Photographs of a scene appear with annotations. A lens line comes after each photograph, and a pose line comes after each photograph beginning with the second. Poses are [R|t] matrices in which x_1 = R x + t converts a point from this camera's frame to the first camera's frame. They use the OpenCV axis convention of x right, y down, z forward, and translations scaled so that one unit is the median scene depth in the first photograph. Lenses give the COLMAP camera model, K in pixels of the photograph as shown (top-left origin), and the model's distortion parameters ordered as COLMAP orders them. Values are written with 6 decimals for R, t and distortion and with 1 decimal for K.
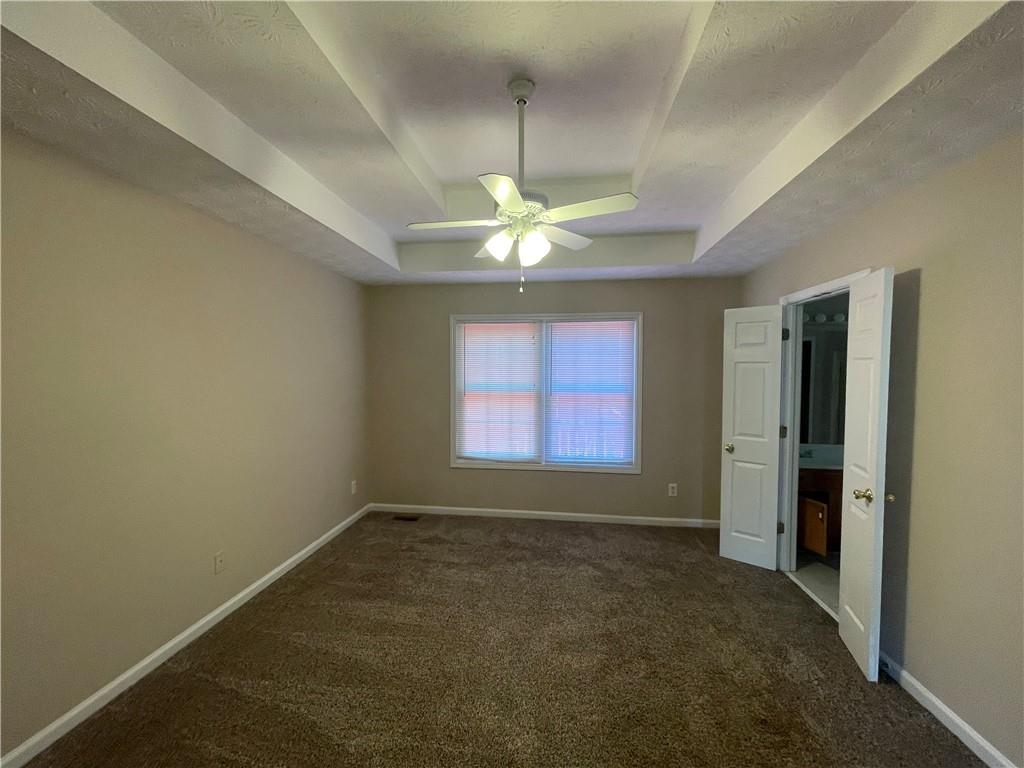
lens RADIAL K [[407.2, 0, 508.3], [0, 407.2, 386.6], [0, 0, 1]] dist [0.000929, 0.000318]
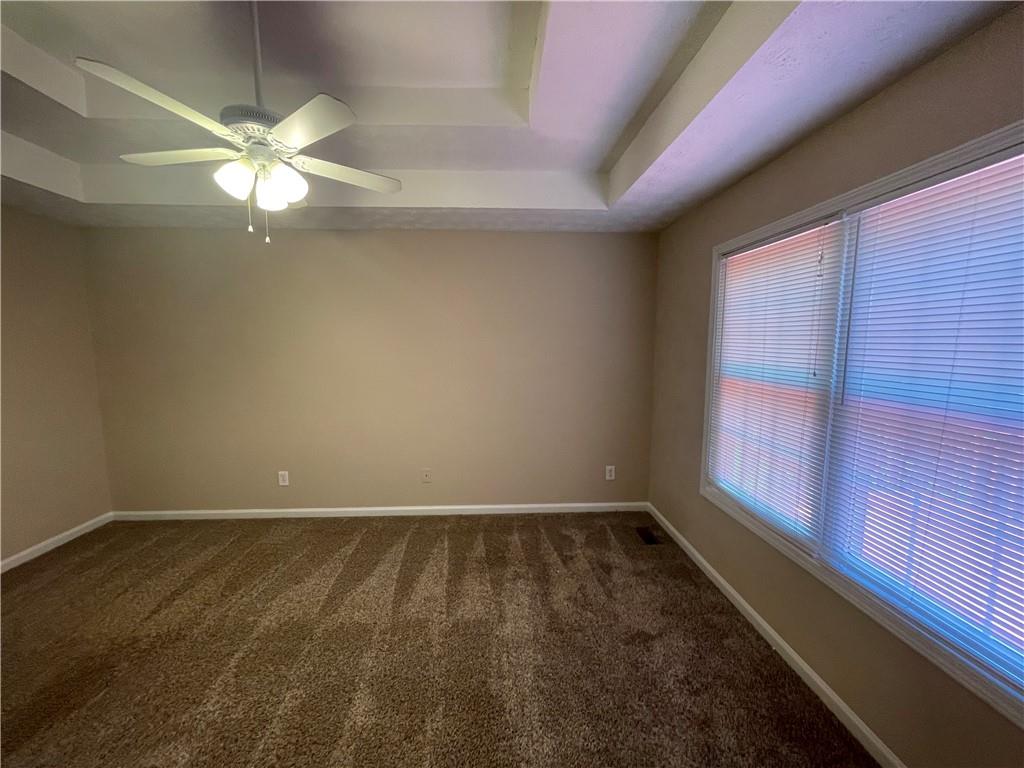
lens RADIAL K [[407.2, 0, 508.3], [0, 407.2, 386.6], [0, 0, 1]] dist [0.000929, 0.000318]
pose [[0.174010, 0.101555, -0.979493, 0.448178], [-0.032596, 0.994717, 0.097342, -0.021718], [0.984204, 0.014989, 0.176401, 0.638626]]
